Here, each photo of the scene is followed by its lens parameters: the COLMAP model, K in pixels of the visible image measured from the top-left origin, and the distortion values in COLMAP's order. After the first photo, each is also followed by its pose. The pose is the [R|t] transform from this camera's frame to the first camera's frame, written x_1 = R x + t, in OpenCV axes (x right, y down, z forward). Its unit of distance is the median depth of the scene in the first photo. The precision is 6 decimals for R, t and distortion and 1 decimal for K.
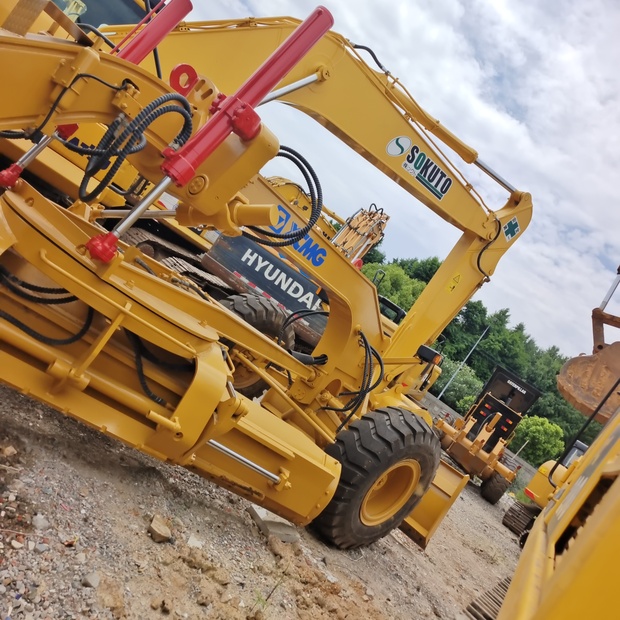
lens RADIAL K [[548.0, 0, 326.3], [0, 548.0, 303.1], [0, 0, 1]] dist [0.012453, 0.003755]
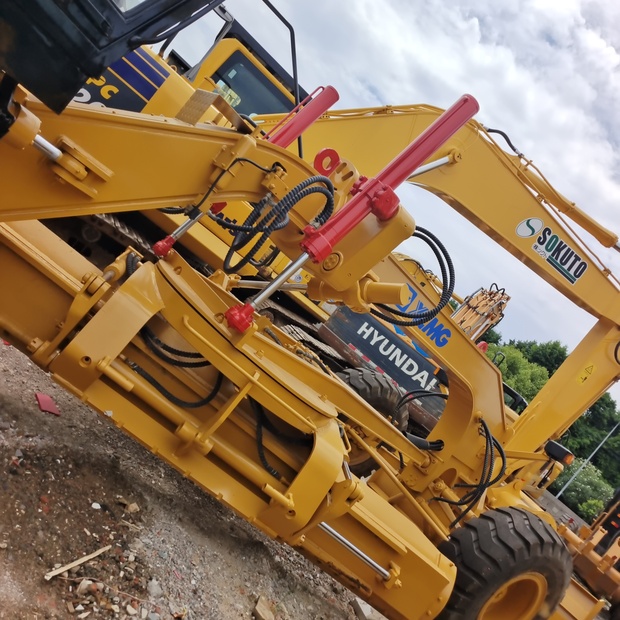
lens RADIAL K [[548.0, 0, 326.3], [0, 548.0, 303.1], [0, 0, 1]] dist [0.012453, 0.003755]
pose [[0.977710, 0.056386, -0.202248, -0.016741], [-0.082544, 0.988927, -0.123327, -0.006006], [0.193055, 0.137273, 0.971538, 0.009118]]
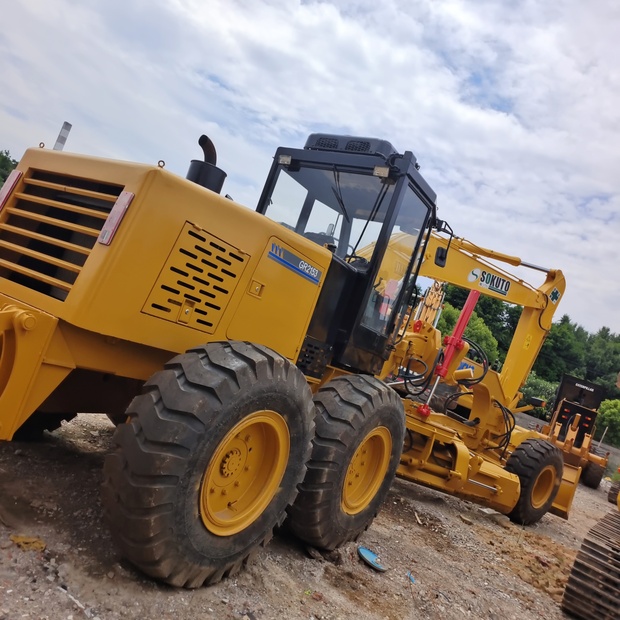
lens RADIAL K [[573.4, 0, 315.0], [0, 573.4, 307.4], [0, 0, 1]] dist [0.057333, 0.023571]
pose [[0.964585, -0.259157, -0.049129, -0.283728], [0.256566, 0.965053, -0.053347, -0.247076], [0.061237, 0.038853, 0.997367, -0.771340]]
